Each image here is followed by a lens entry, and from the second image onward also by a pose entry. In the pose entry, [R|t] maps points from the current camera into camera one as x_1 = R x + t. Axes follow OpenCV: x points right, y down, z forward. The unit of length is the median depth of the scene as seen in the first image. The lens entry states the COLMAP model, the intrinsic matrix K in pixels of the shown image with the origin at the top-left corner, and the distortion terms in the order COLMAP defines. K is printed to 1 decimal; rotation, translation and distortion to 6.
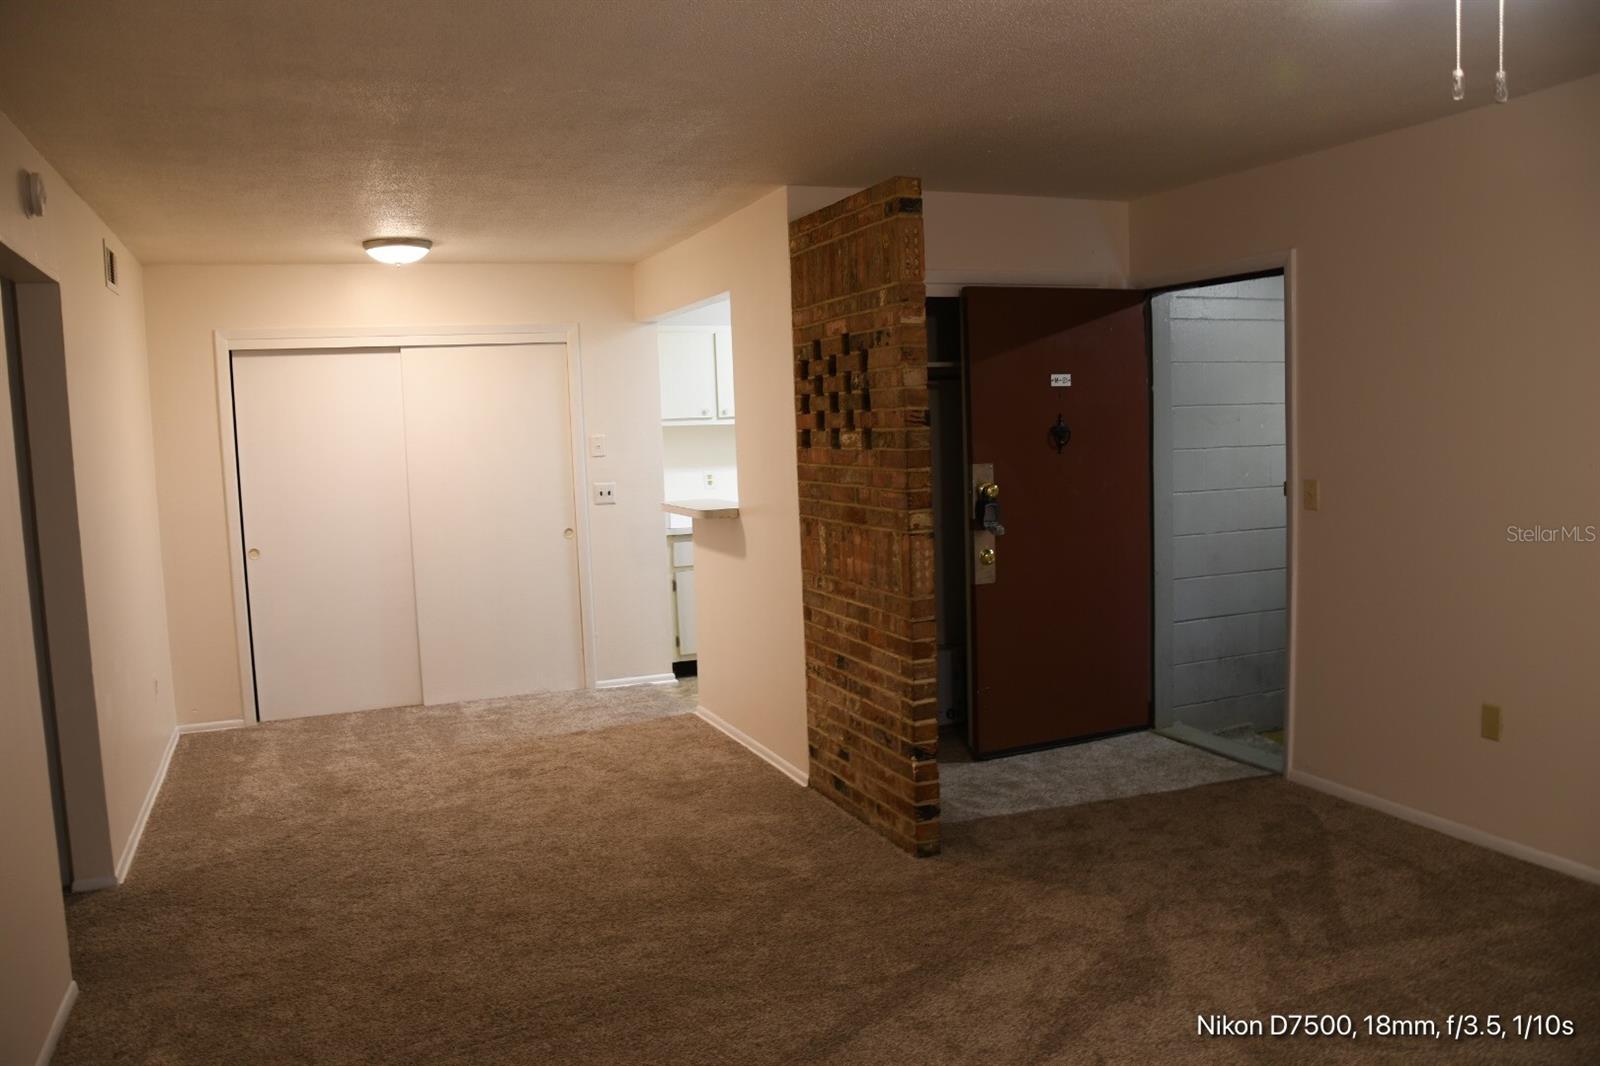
lens RADIAL K [[1232.7, 0, 792.1], [0, 1232.7, 532.5], [0, 0, 1]] dist [-0.162965, 0.132468]
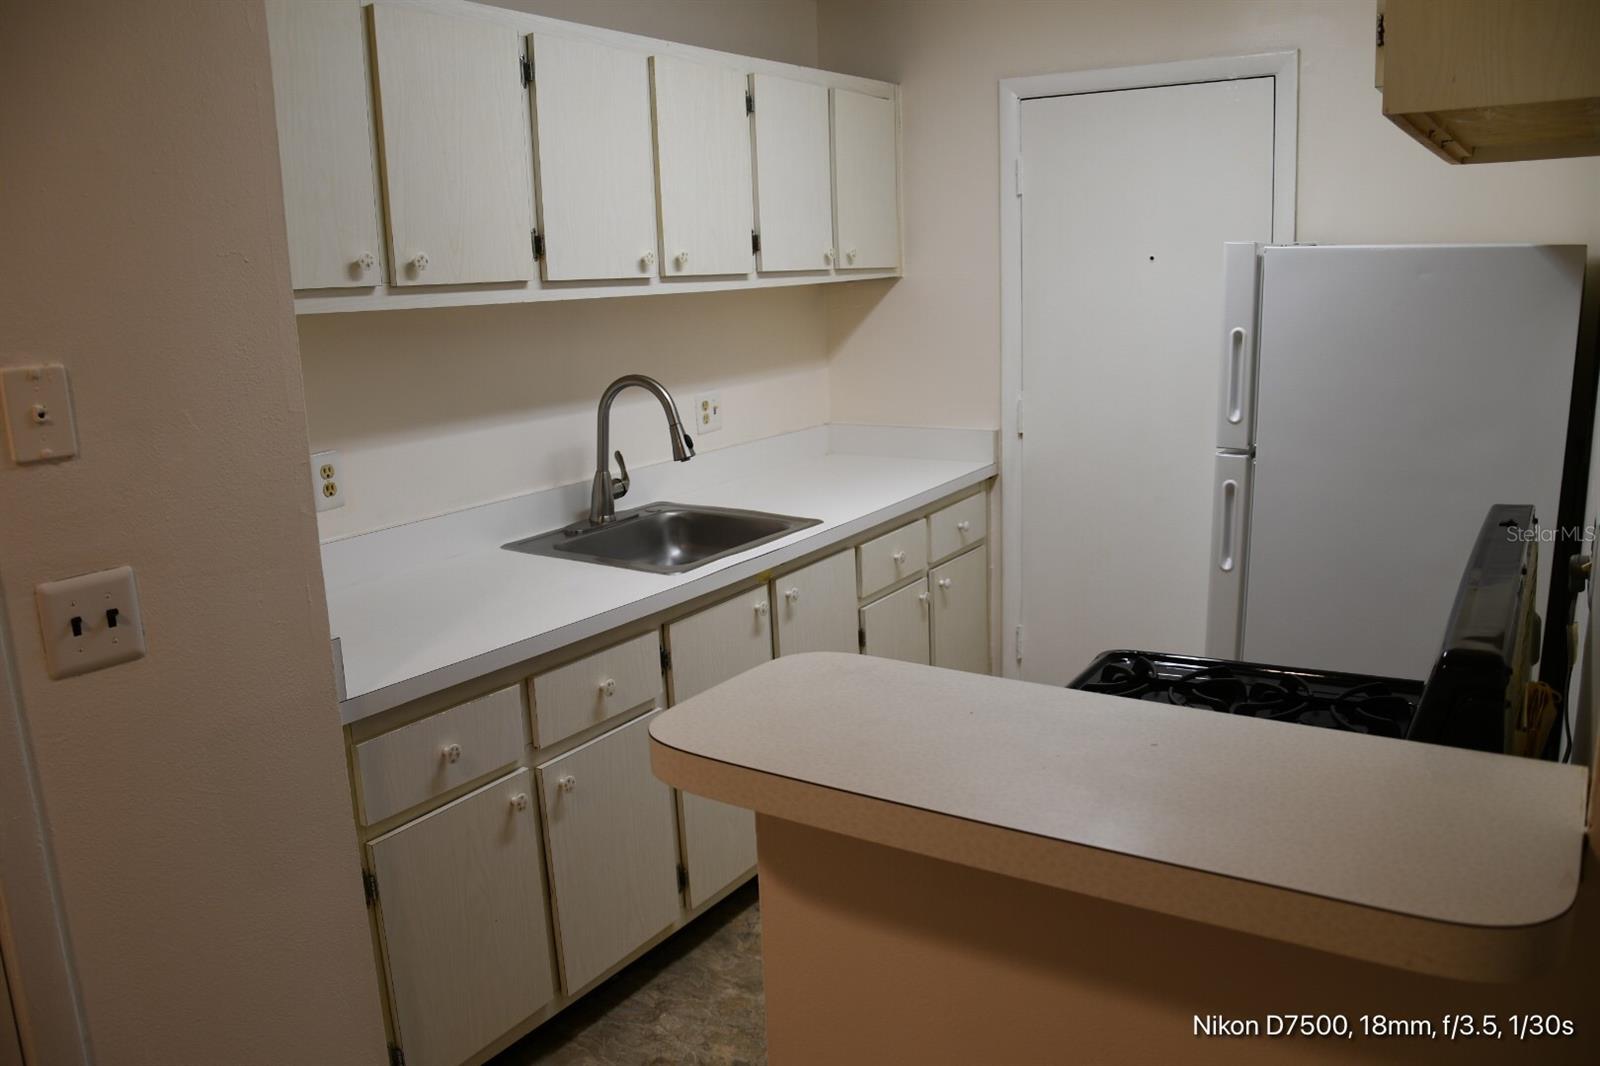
lens RADIAL K [[1232.7, 0, 792.1], [0, 1232.7, 532.5], [0, 0, 1]] dist [-0.162965, 0.132468]
pose [[0.824538, -0.113786, 0.554247, -0.161733], [0.066048, 0.992229, 0.105445, -0.061206], [-0.561938, -0.050337, 0.825646, 0.735455]]
